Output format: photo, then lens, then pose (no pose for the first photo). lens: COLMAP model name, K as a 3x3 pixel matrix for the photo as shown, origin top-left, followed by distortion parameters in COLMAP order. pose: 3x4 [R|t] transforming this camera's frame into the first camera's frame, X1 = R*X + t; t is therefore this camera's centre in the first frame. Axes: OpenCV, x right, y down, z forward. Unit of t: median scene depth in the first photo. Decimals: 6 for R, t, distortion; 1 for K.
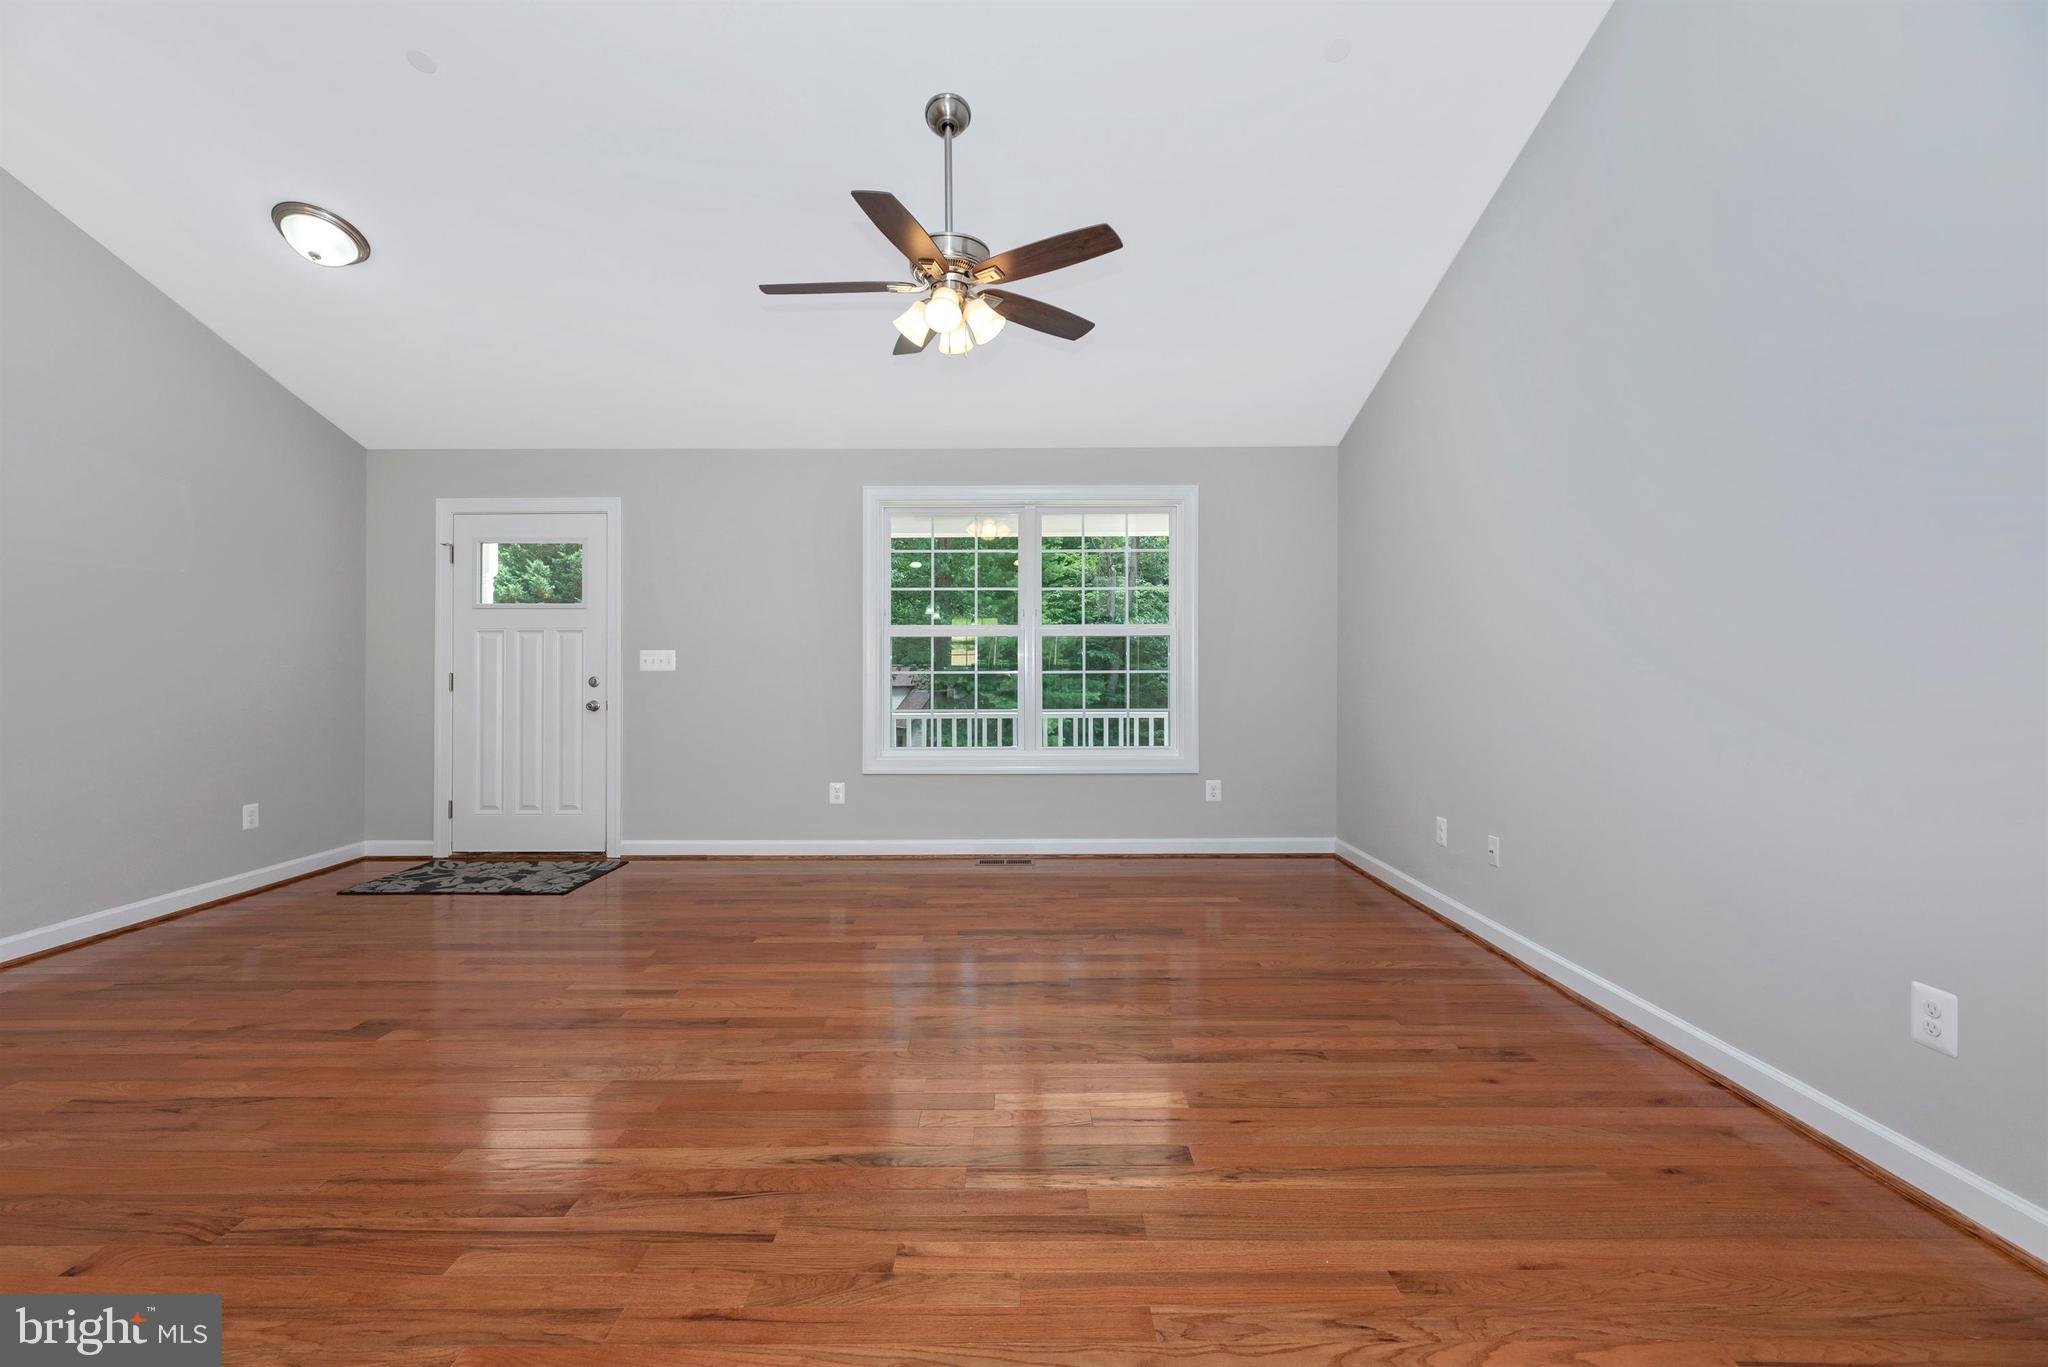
lens RADIAL K [[846.3, 0, 1017.5], [0, 846.3, 671.2], [0, 0, 1]] dist [-0.003003, 0.000775]
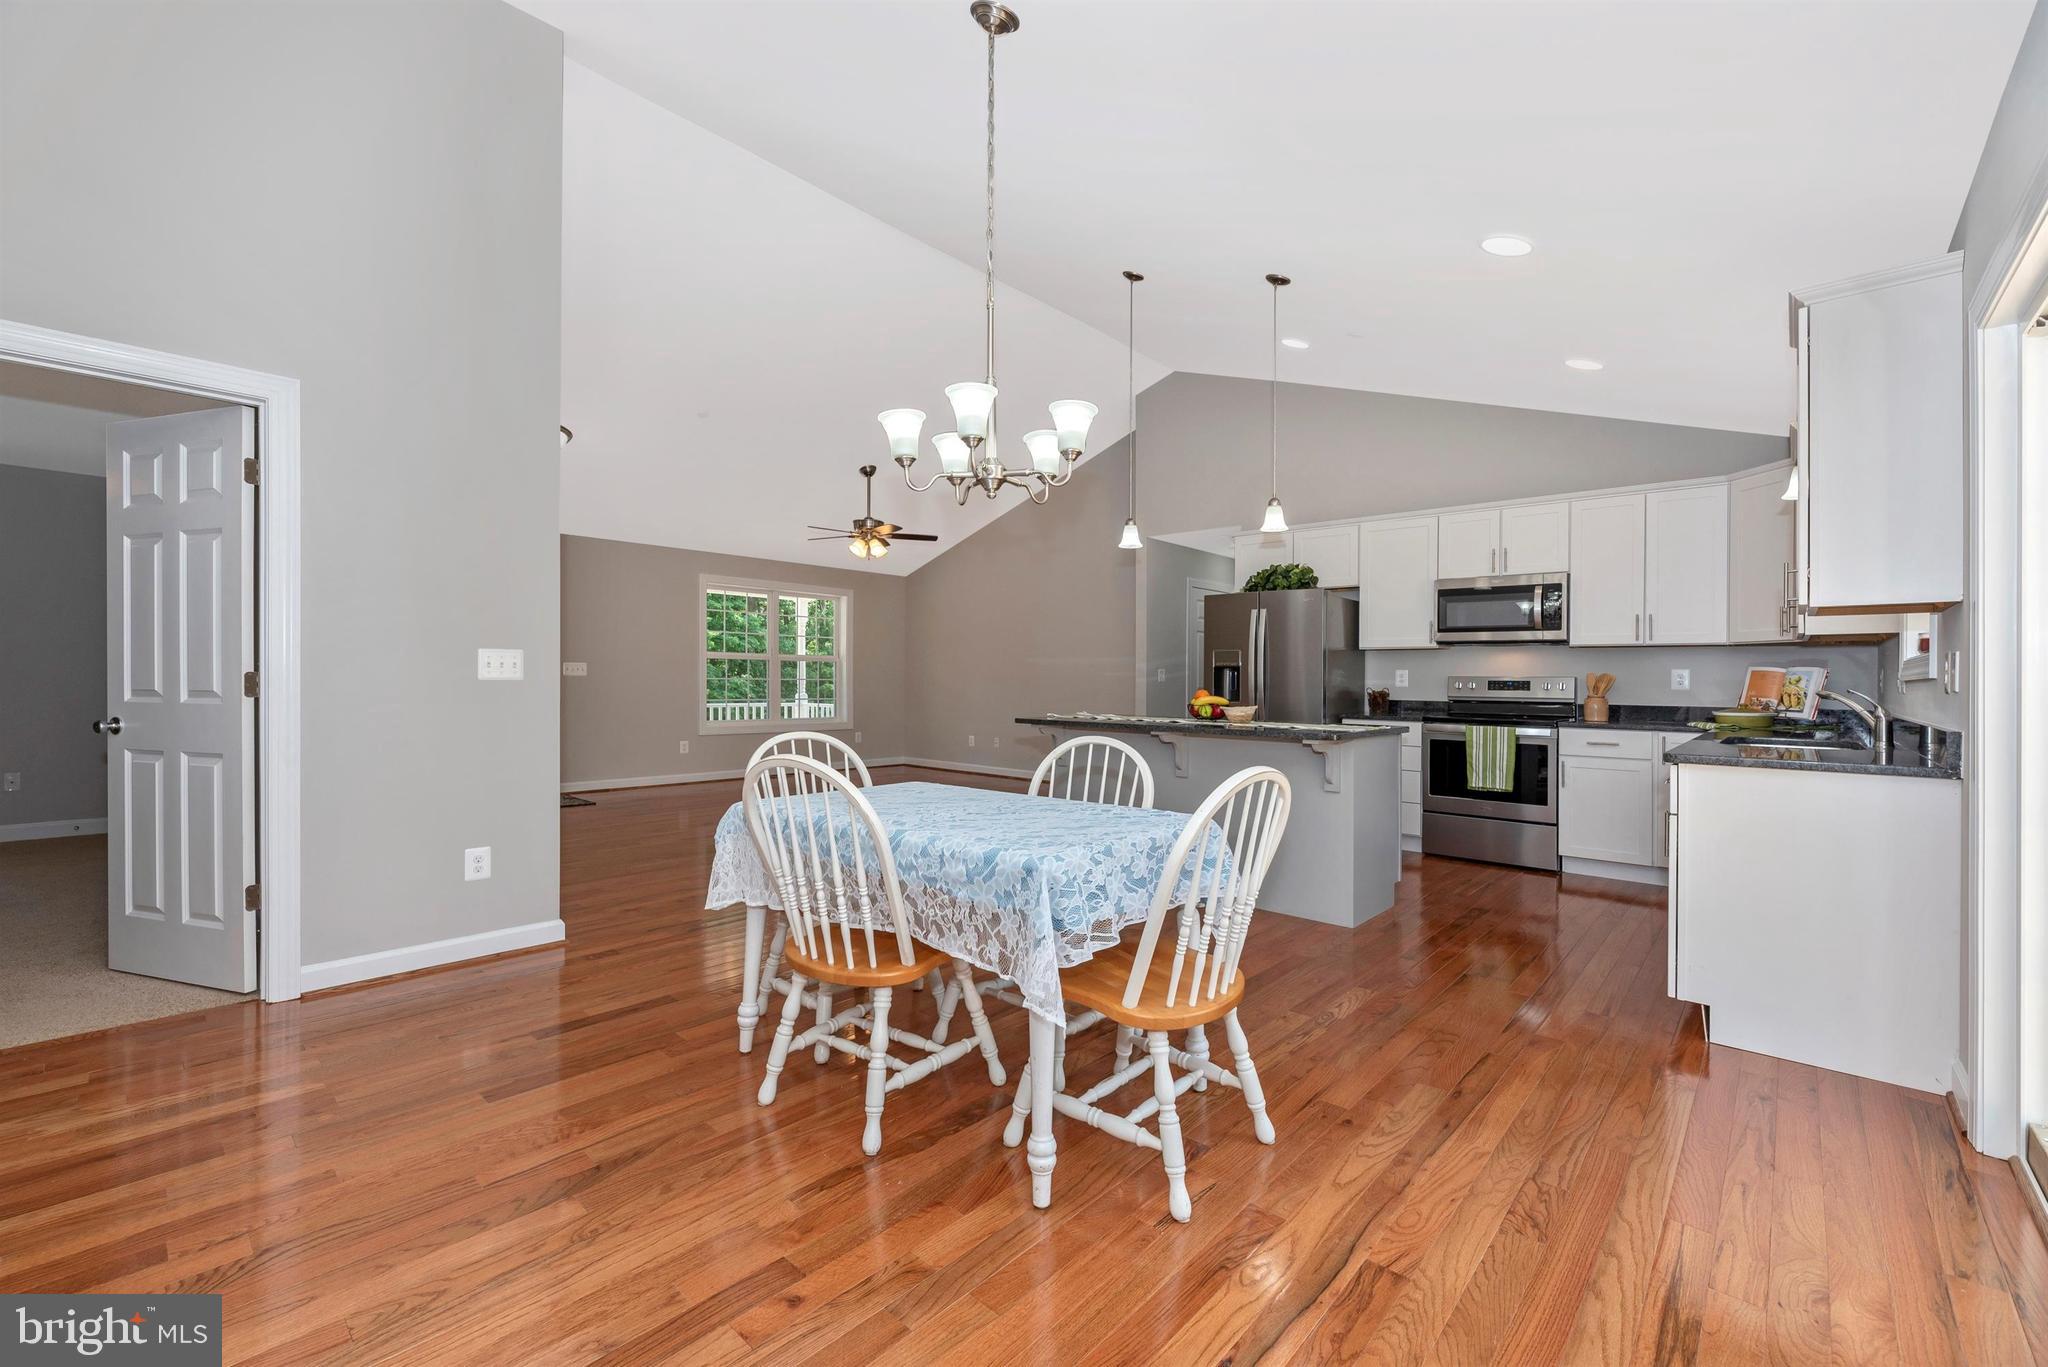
lens RADIAL K [[846.3, 0, 1035.9], [0, 846.3, 689.6], [0, 0, 1]] dist [-0.003003, 0.000775]
pose [[0.658869, 0.005308, 0.752239, -1.441937], [-0.015688, 0.999855, 0.006685, 0.003346], [-0.752094, -0.016206, 0.658857, -0.961097]]
